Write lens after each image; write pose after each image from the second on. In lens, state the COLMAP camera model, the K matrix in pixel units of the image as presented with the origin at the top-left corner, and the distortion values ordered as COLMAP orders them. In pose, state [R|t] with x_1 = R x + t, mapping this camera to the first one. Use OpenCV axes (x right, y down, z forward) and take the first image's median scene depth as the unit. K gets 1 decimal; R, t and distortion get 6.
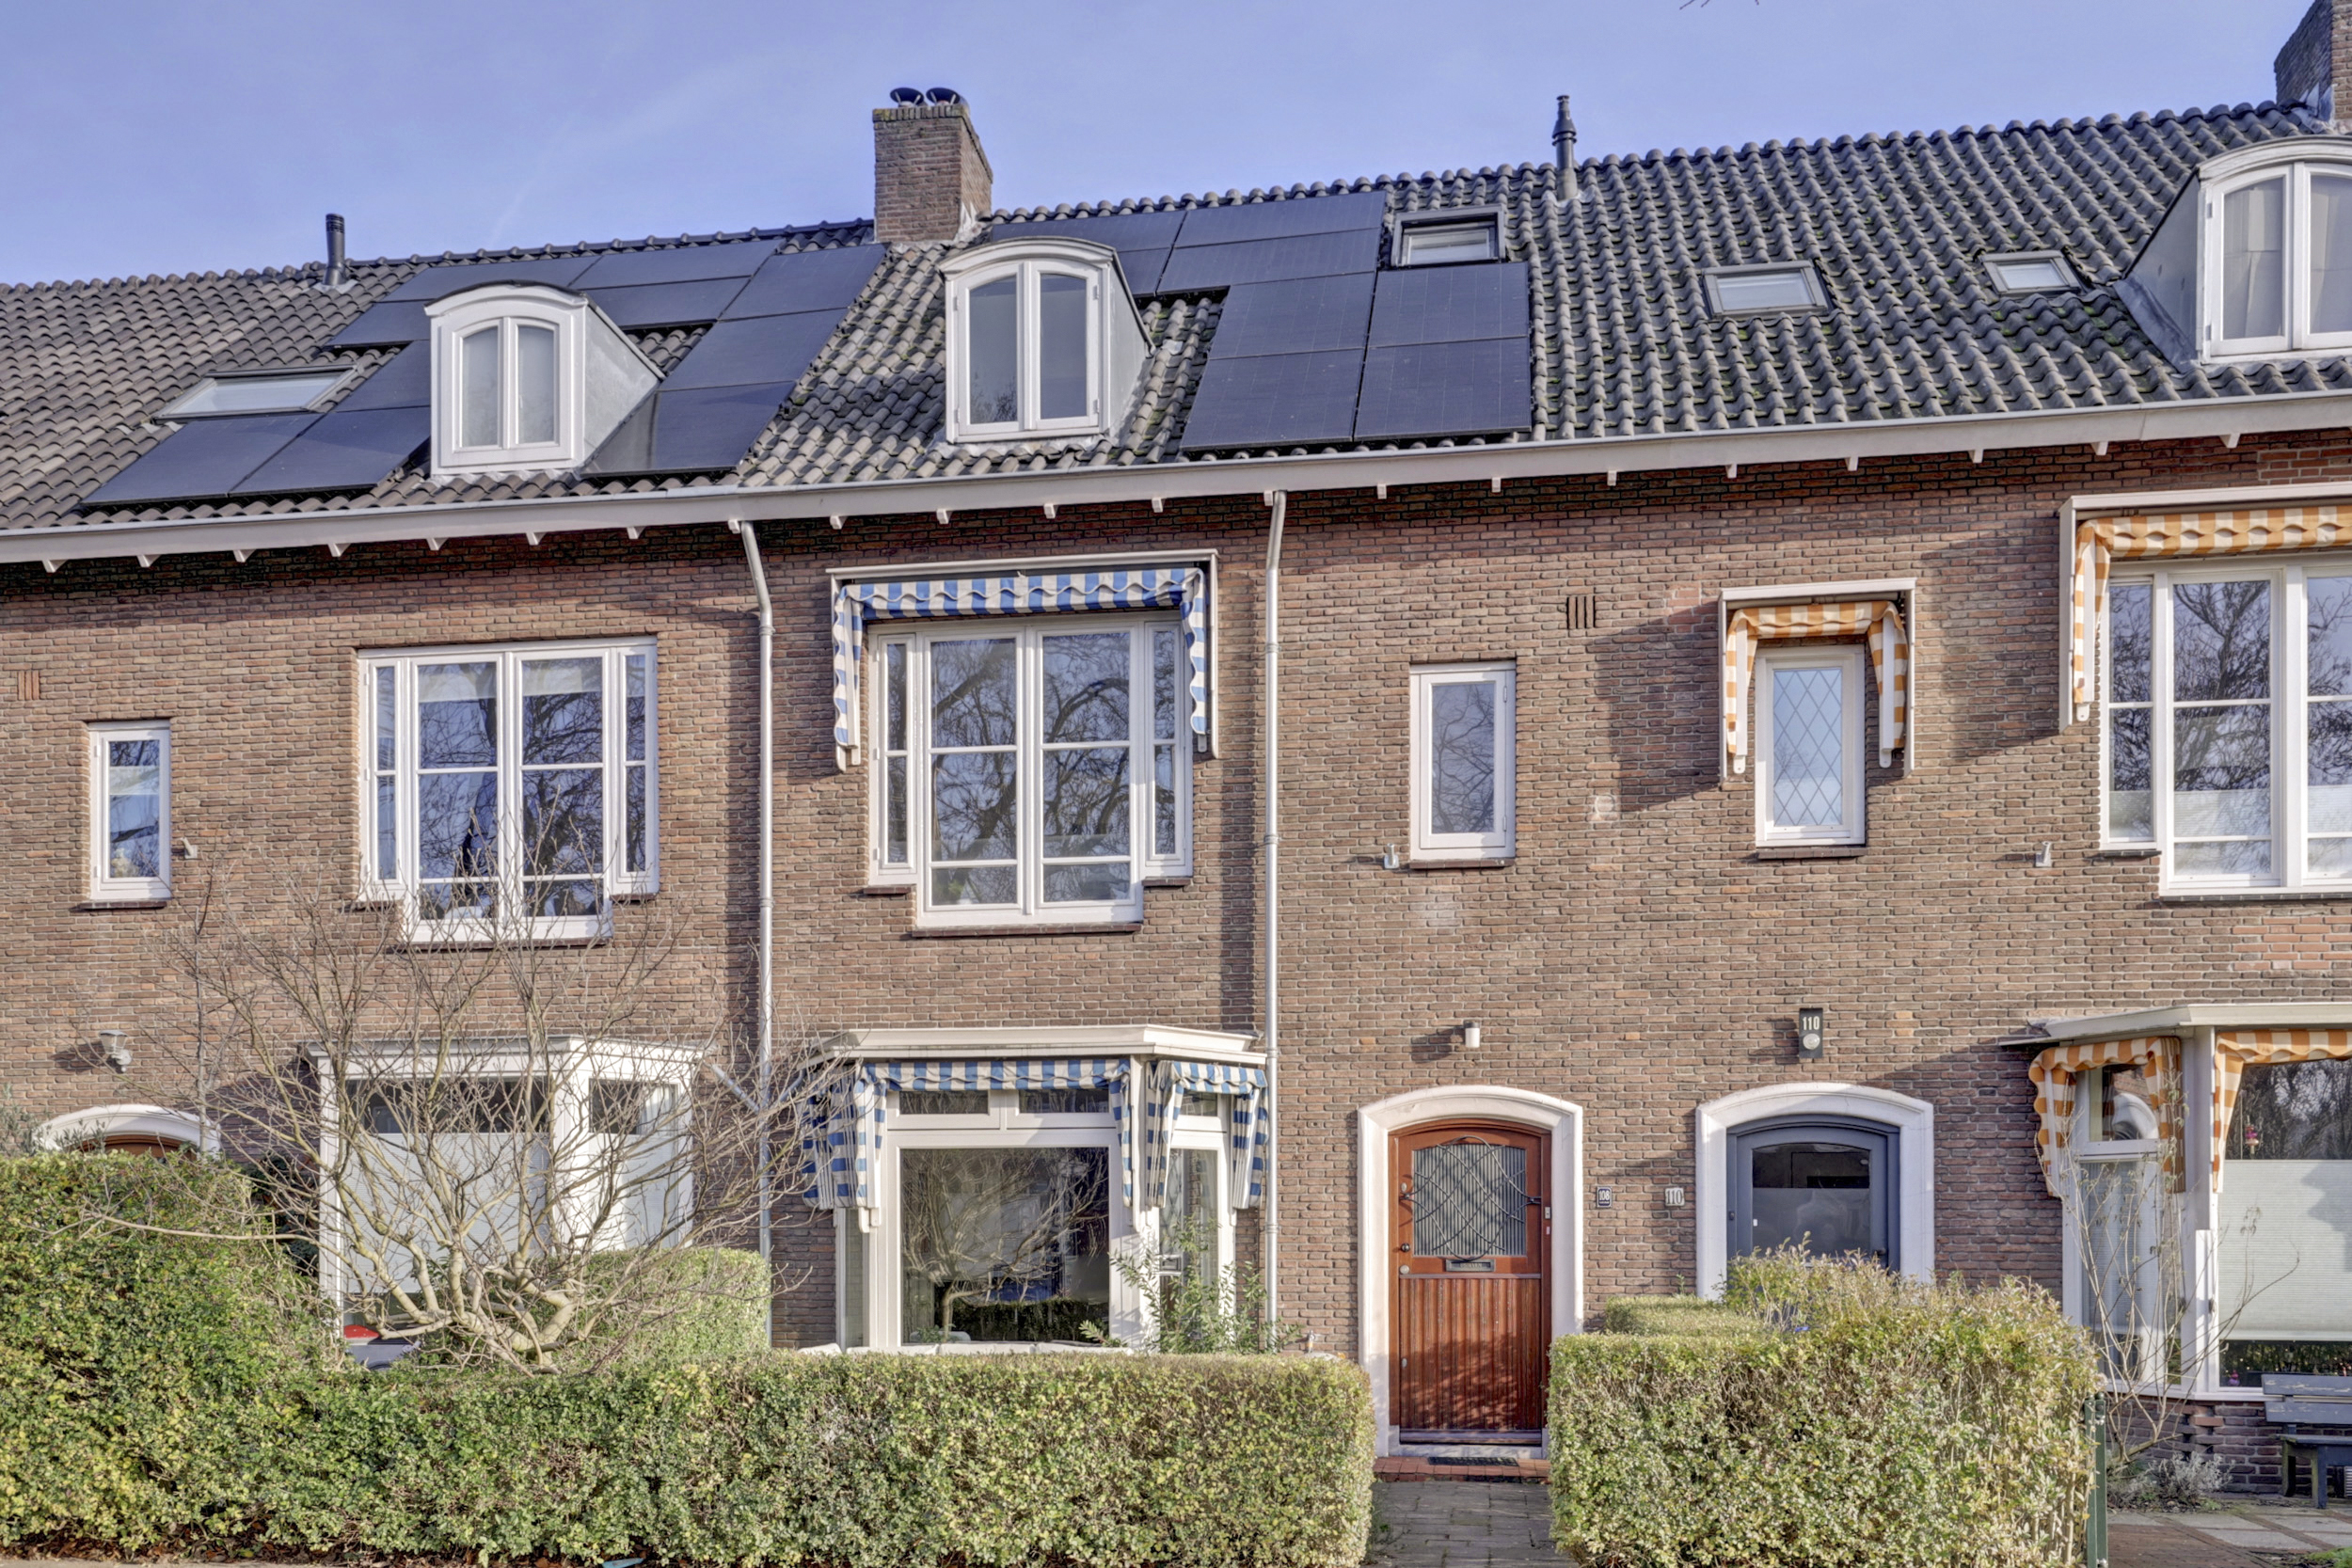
lens RADIAL K [[2269.1, 0, 1053.5], [0, 2269.1, 821.6], [0, 0, 1]] dist [0.029350, 0.000000]
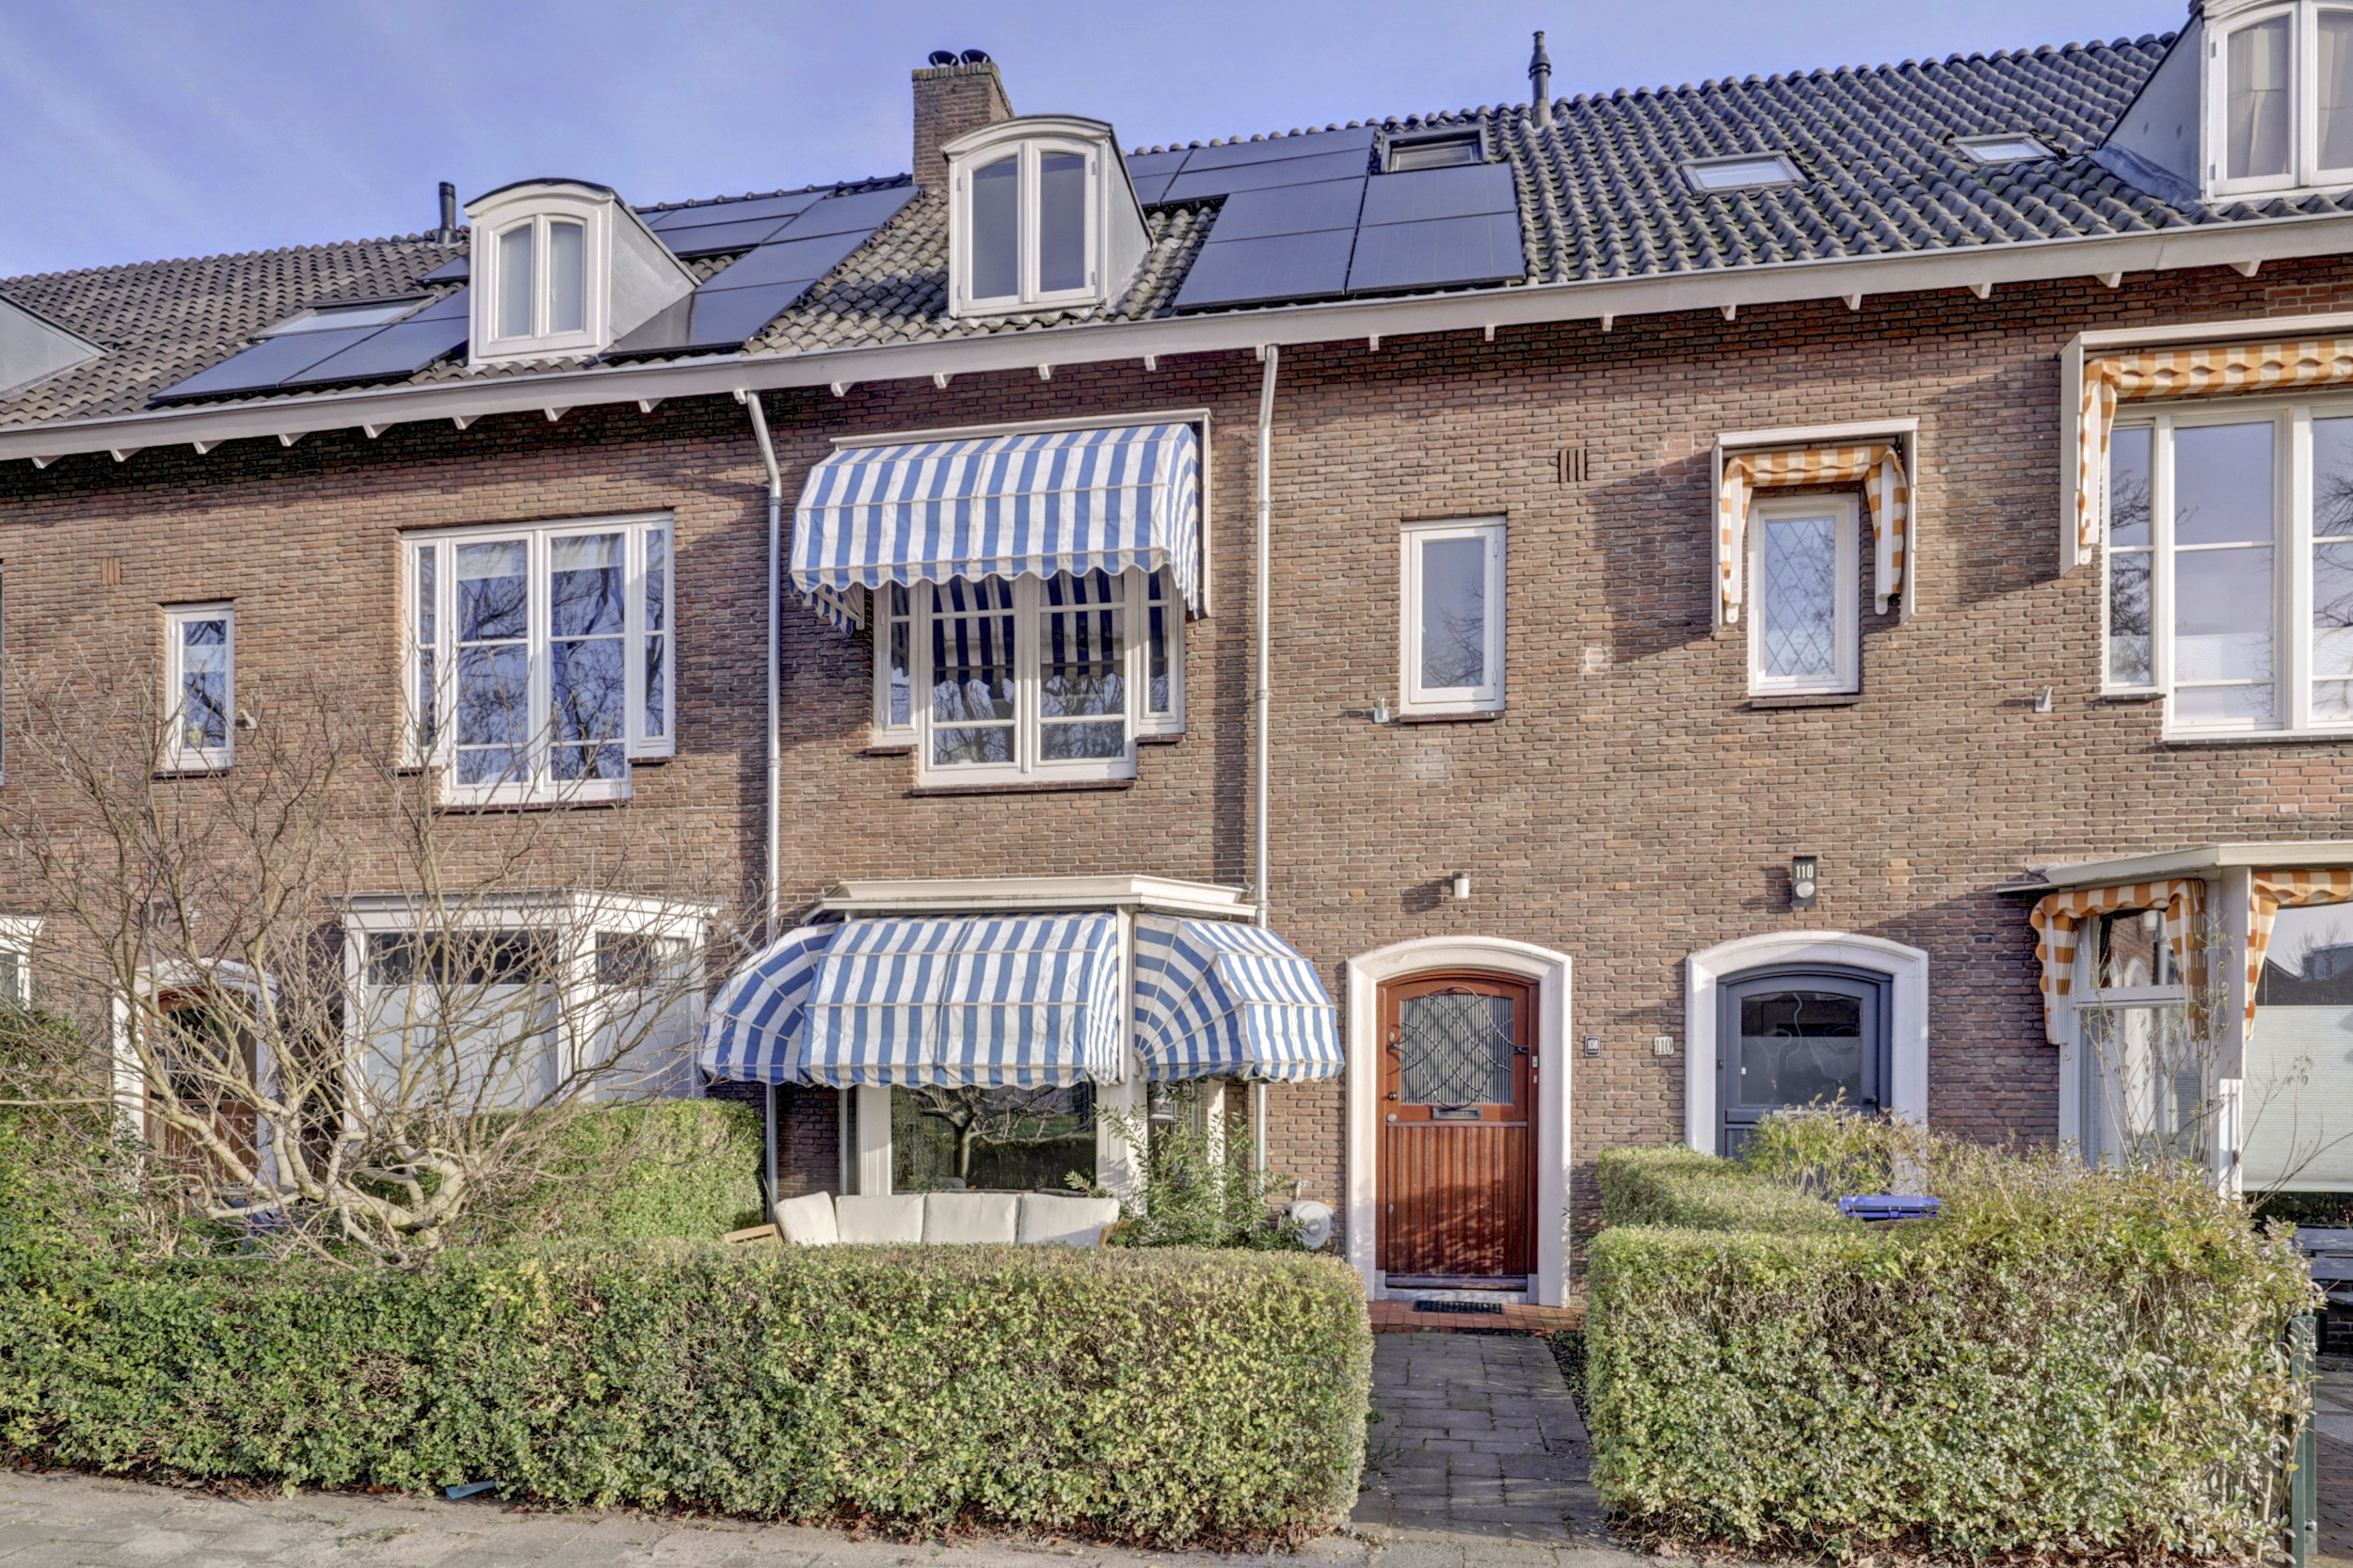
lens RADIAL K [[1560.3, 0, 1113.1], [0, 1560.3, 867.4], [0, 0, 1]] dist [-0.009207, 0.001979]
pose [[0.999917, -0.002437, -0.012649, 0.039144], [0.003173, 0.998283, 0.058489, 0.045010], [0.012484, -0.058524, 0.998208, 0.311372]]
